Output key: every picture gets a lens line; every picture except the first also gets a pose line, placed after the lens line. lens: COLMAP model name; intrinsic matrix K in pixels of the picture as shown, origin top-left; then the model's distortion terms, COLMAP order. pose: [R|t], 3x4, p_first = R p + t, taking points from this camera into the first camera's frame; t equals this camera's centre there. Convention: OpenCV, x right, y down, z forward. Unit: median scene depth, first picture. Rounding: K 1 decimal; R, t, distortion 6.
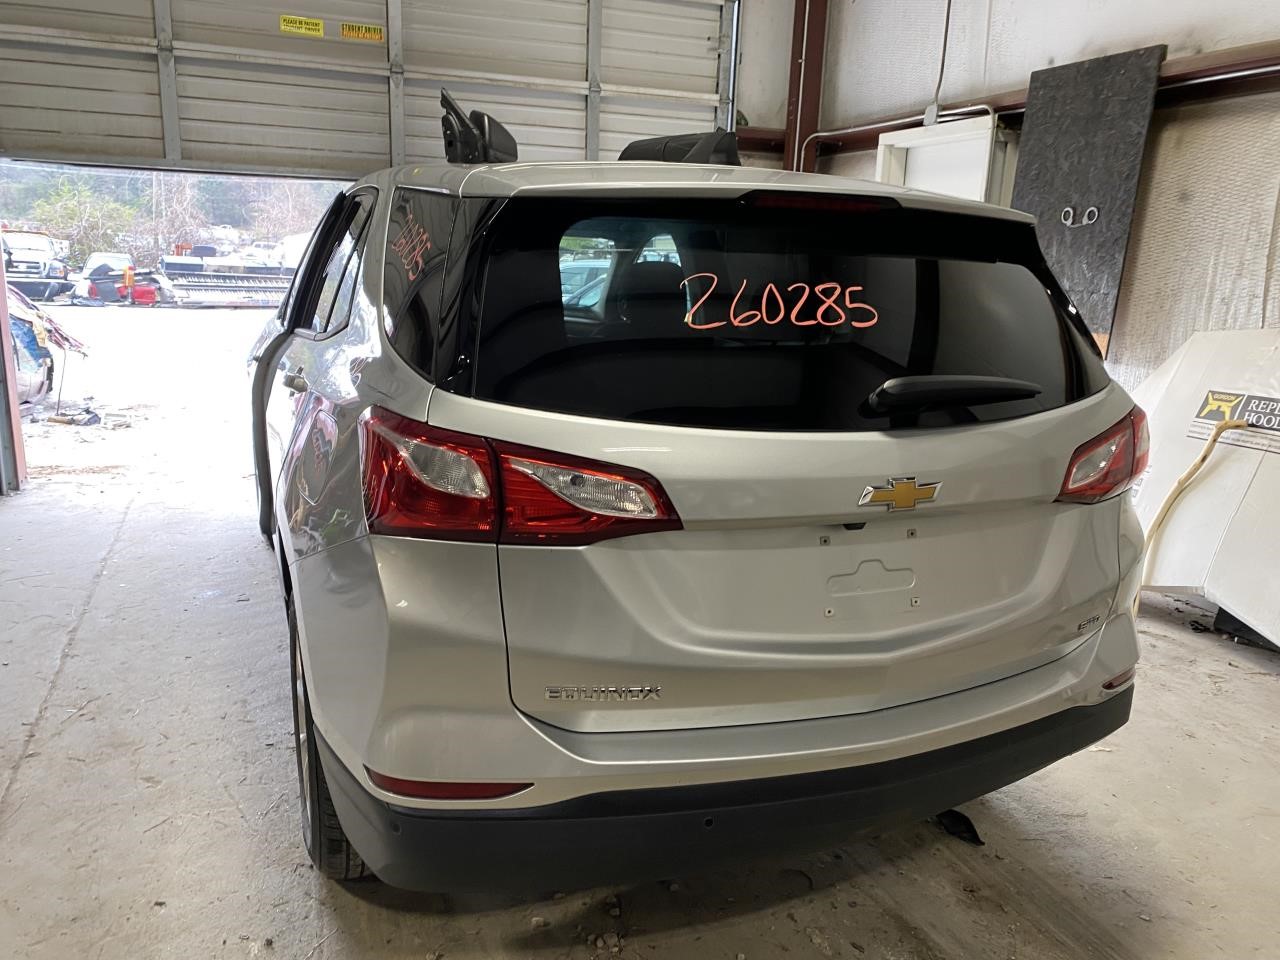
lens RADIAL K [[1003.3, 0, 635.4], [0, 1003.3, 475.5], [0, 0, 1]] dist [0.018879, 0.003336]
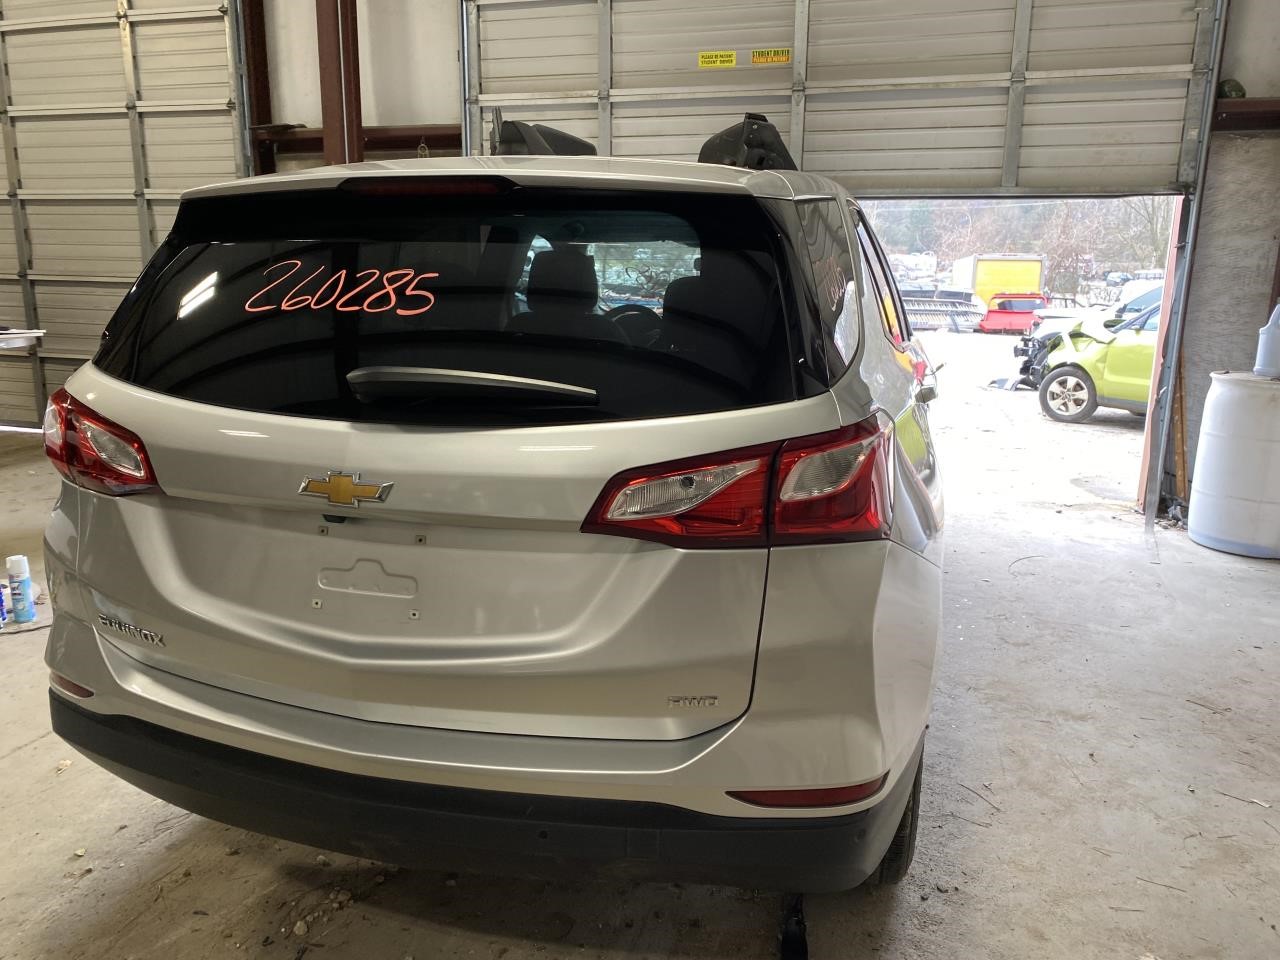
lens RADIAL K [[1003.3, 0, 635.4], [0, 1003.3, 475.5], [0, 0, 1]] dist [0.018879, 0.003336]
pose [[0.784382, 0.107493, -0.610893, 0.324573], [-0.121961, 0.992371, 0.018022, -0.013534], [0.608170, 0.060369, 0.791508, 0.129356]]
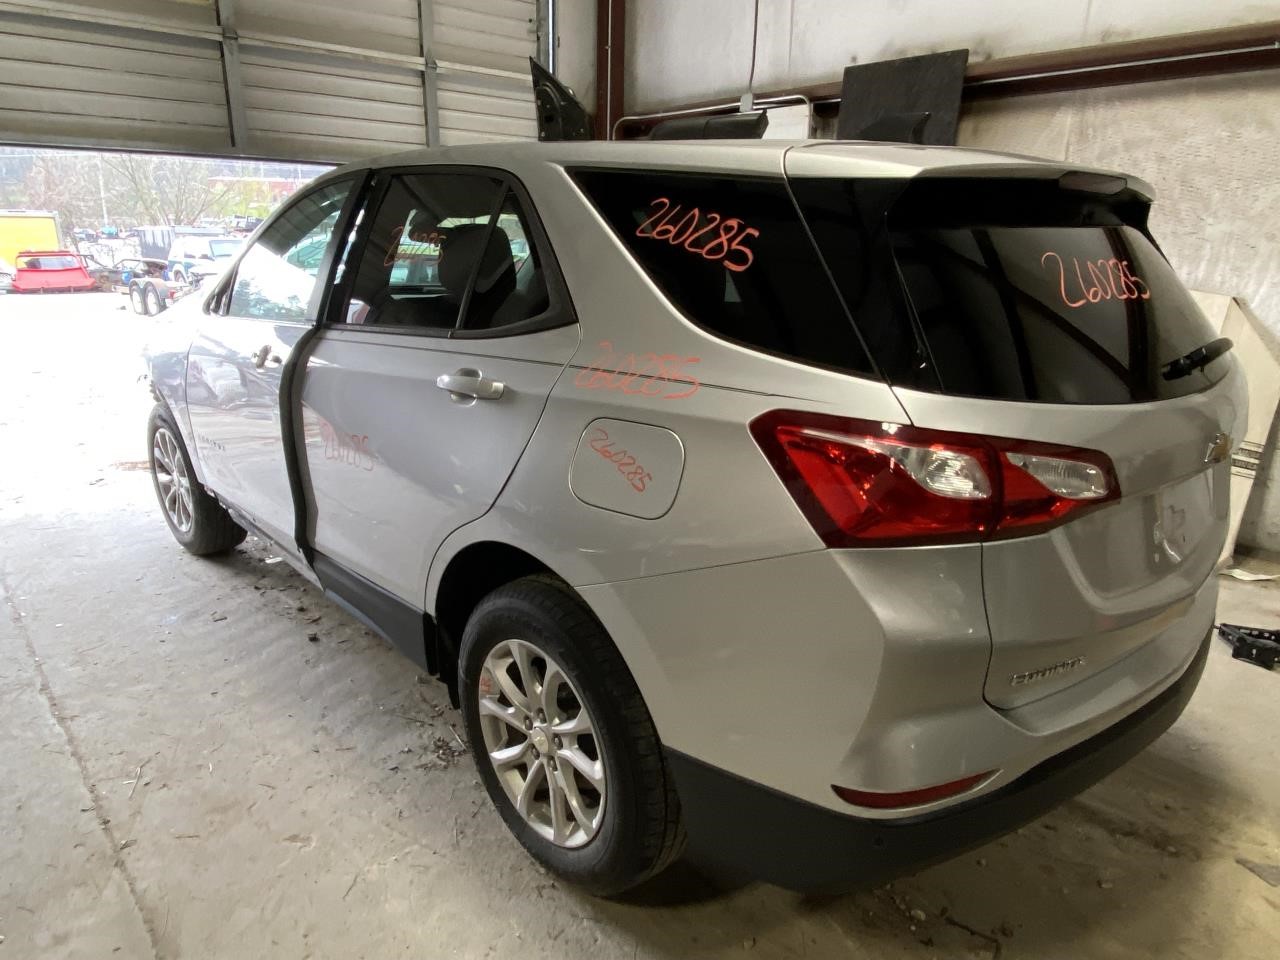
lens RADIAL K [[855.6, 0, 639.7], [0, 855.6, 484.9], [0, 0, 1]] dist [0.040984, -0.044383]
pose [[0.934724, -0.119022, 0.334850, -0.217121], [0.093085, 0.991349, 0.092529, -0.028379], [-0.342966, -0.055320, 0.937717, 0.099754]]
